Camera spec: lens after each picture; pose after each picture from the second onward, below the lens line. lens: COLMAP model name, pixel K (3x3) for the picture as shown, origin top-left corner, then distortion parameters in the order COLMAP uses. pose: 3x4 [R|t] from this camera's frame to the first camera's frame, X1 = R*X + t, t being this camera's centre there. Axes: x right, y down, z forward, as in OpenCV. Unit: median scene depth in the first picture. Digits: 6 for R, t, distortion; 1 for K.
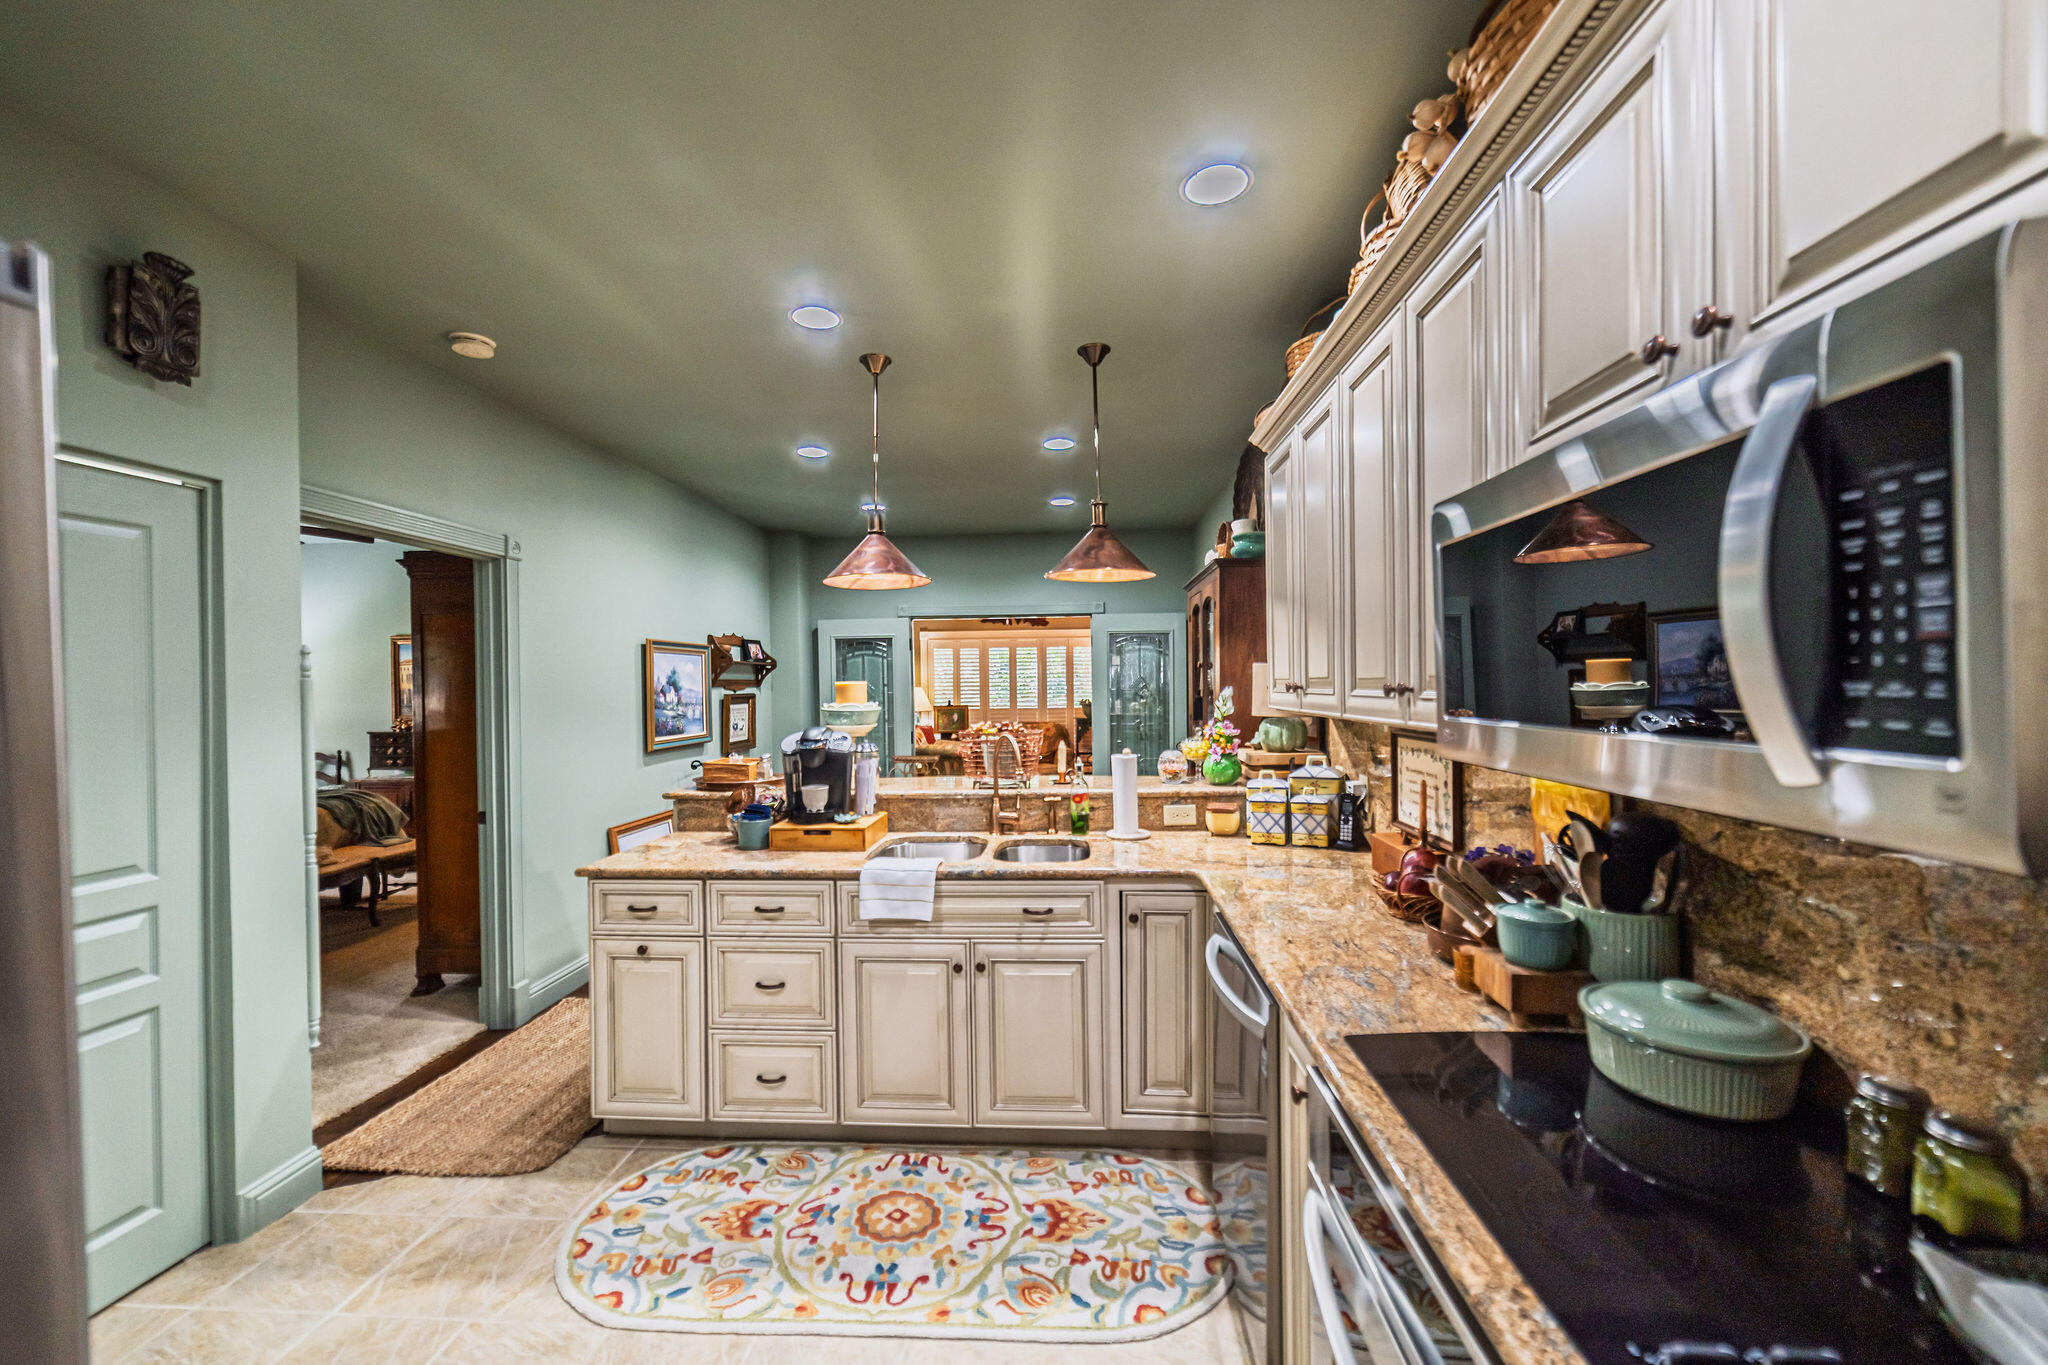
lens RADIAL K [[798.2, 0, 1027.0], [0, 798.2, 679.0], [0, 0, 1]] dist [-0.002010, 0.000465]
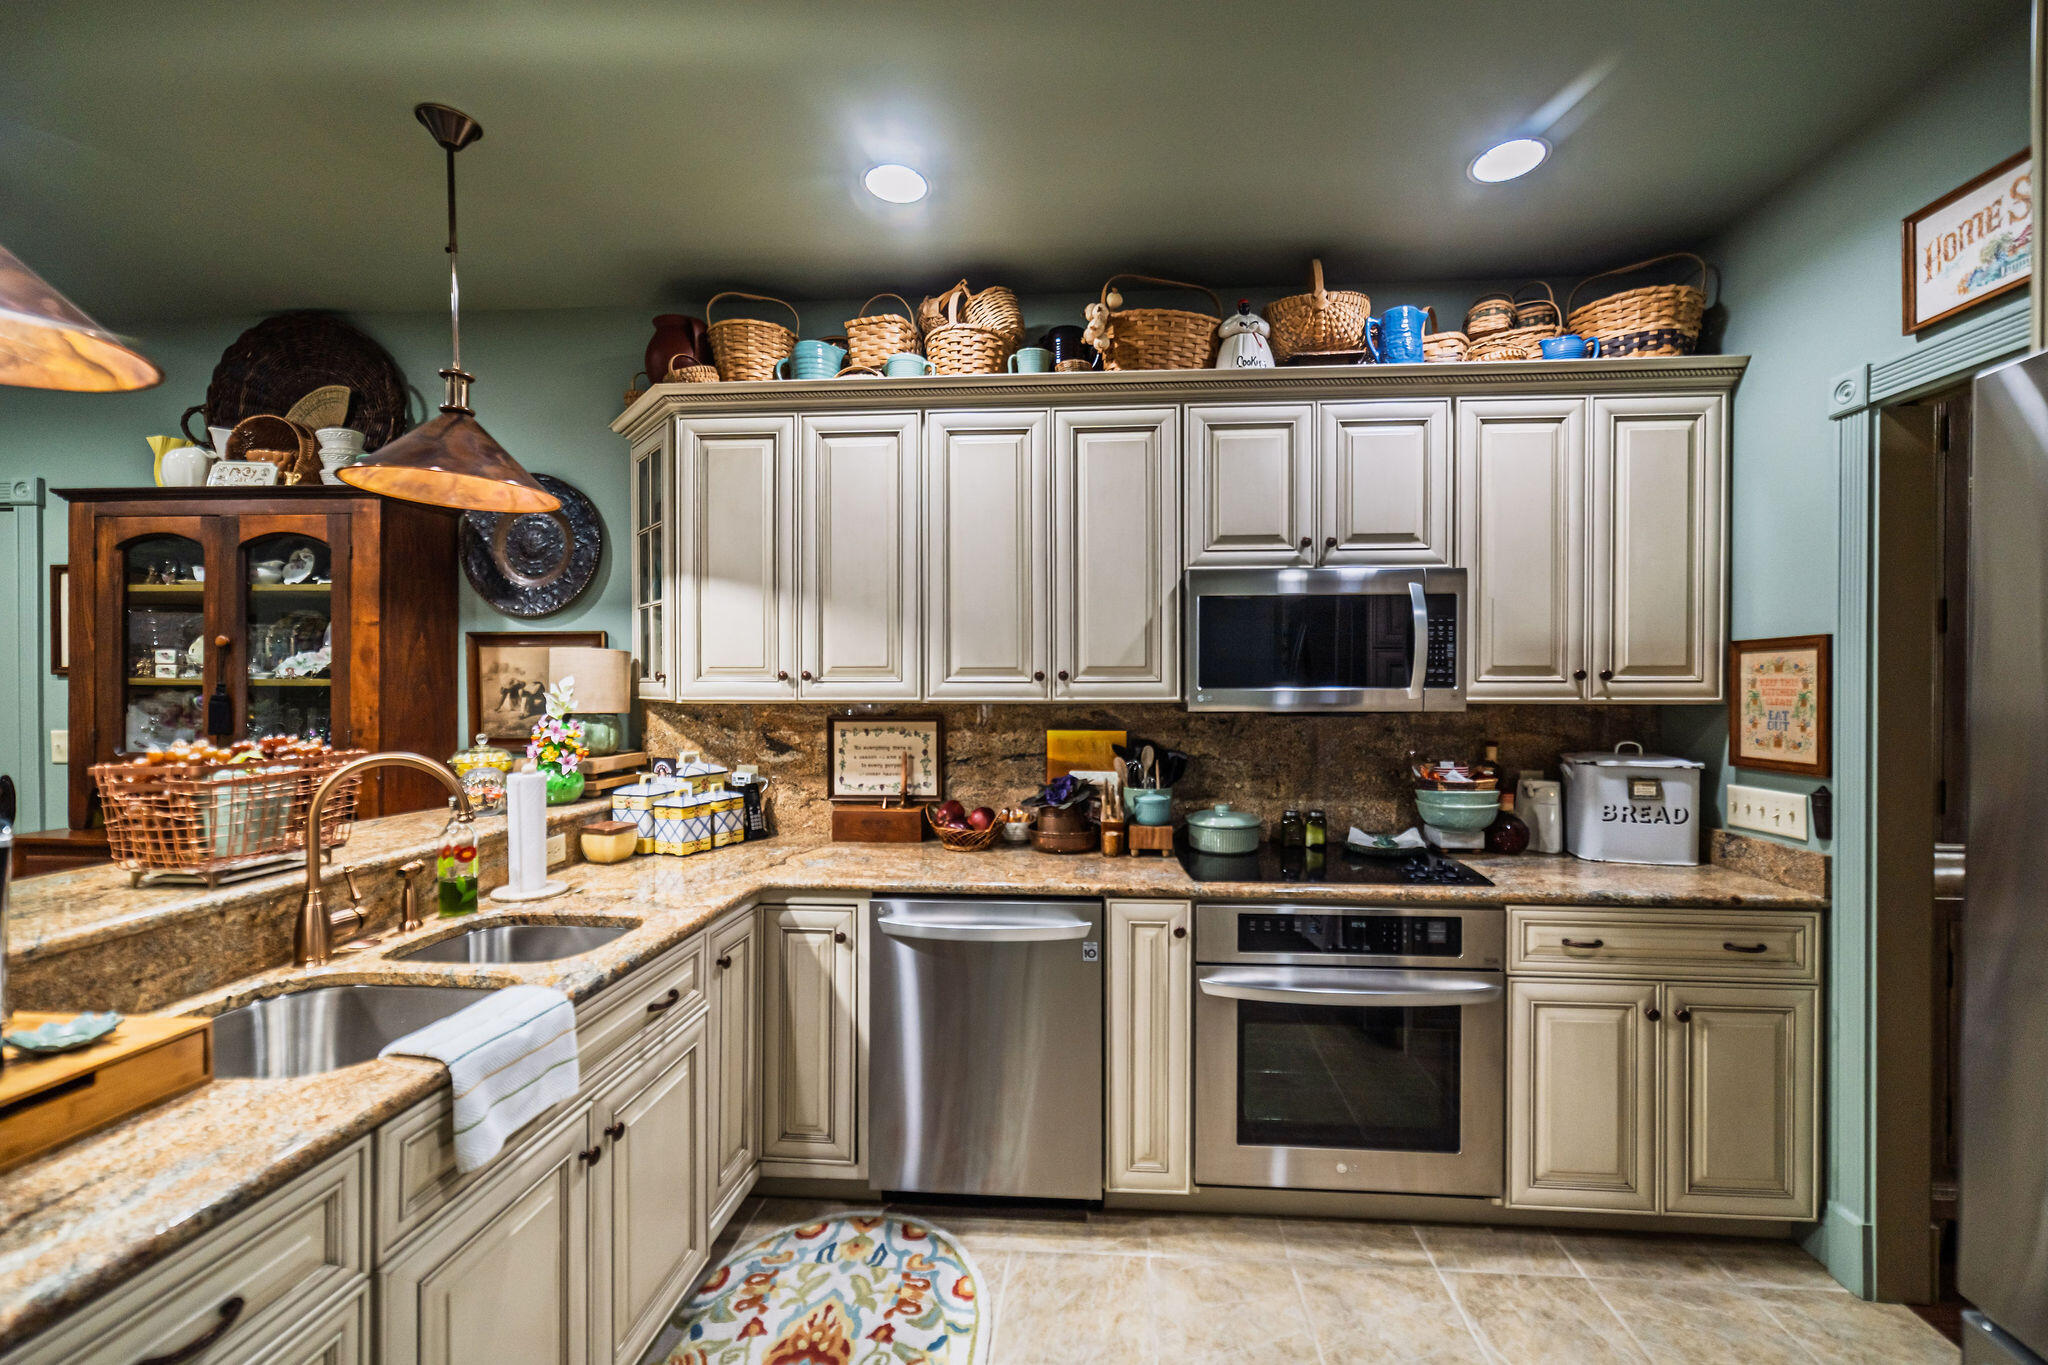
lens RADIAL K [[798.2, 0, 1056.0], [0, 798.2, 688.4], [0, 0, 1]] dist [-0.002010, 0.000465]
pose [[-0.017760, 0.015119, 0.999728, -0.798739], [-0.005832, 0.999867, -0.015225, 0.047948], [-0.999825, -0.006101, -0.017670, 0.832815]]
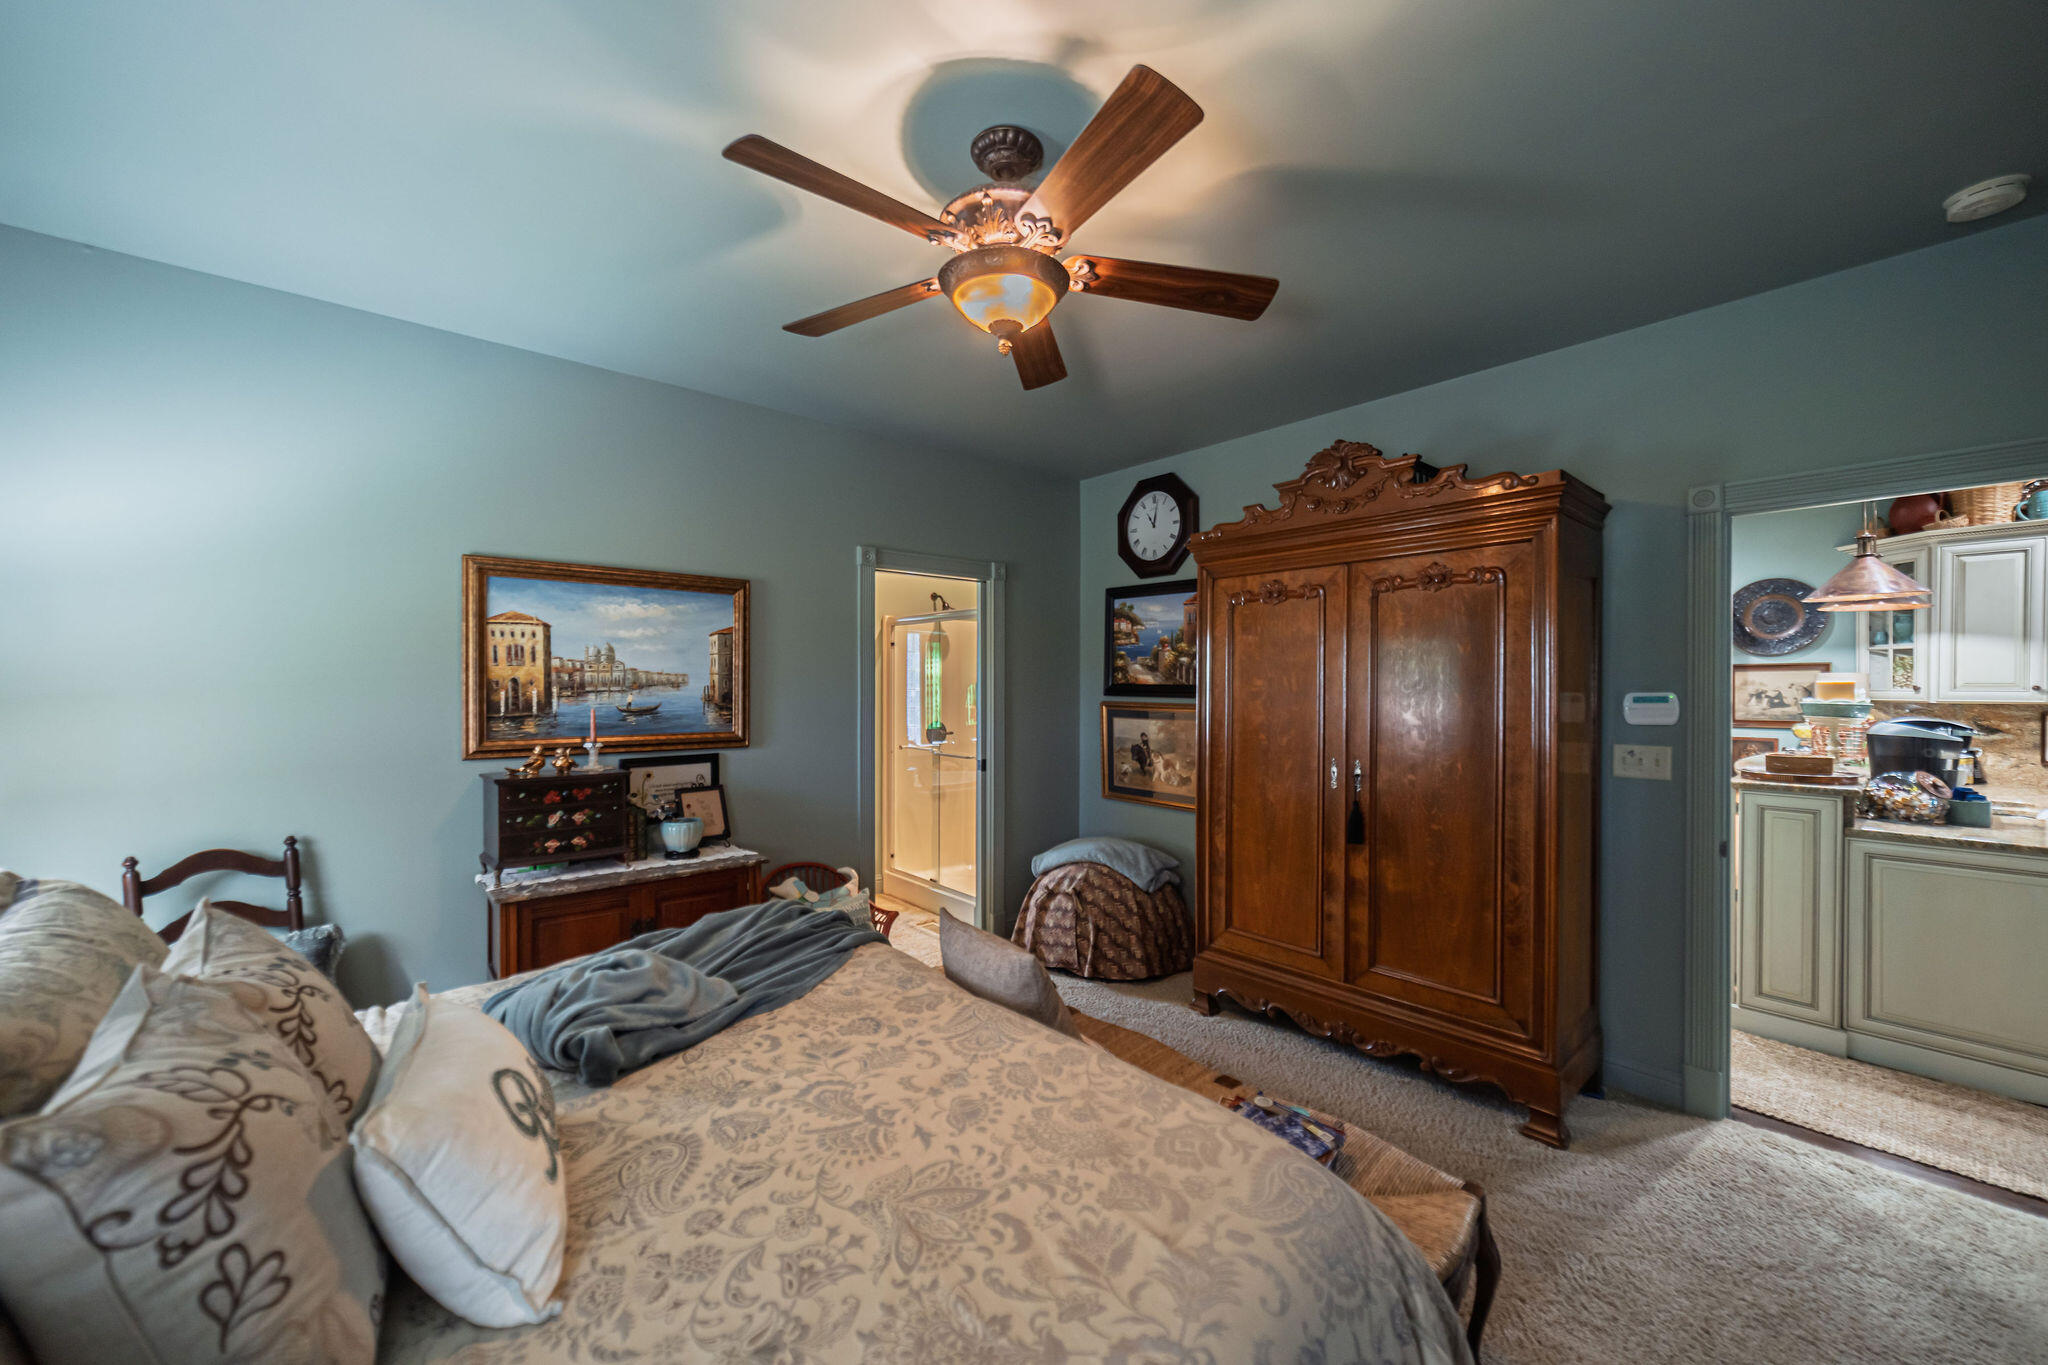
lens RADIAL K [[798.2, 0, 1021.1], [0, 798.2, 686.6], [0, 0, 1]] dist [-0.002010, 0.000465]
pose [[0.712904, 0.015626, 0.701087, -3.009030], [-0.014526, 0.999866, -0.007515, 0.064194], [-0.701111, -0.004826, 0.713036, 1.619739]]
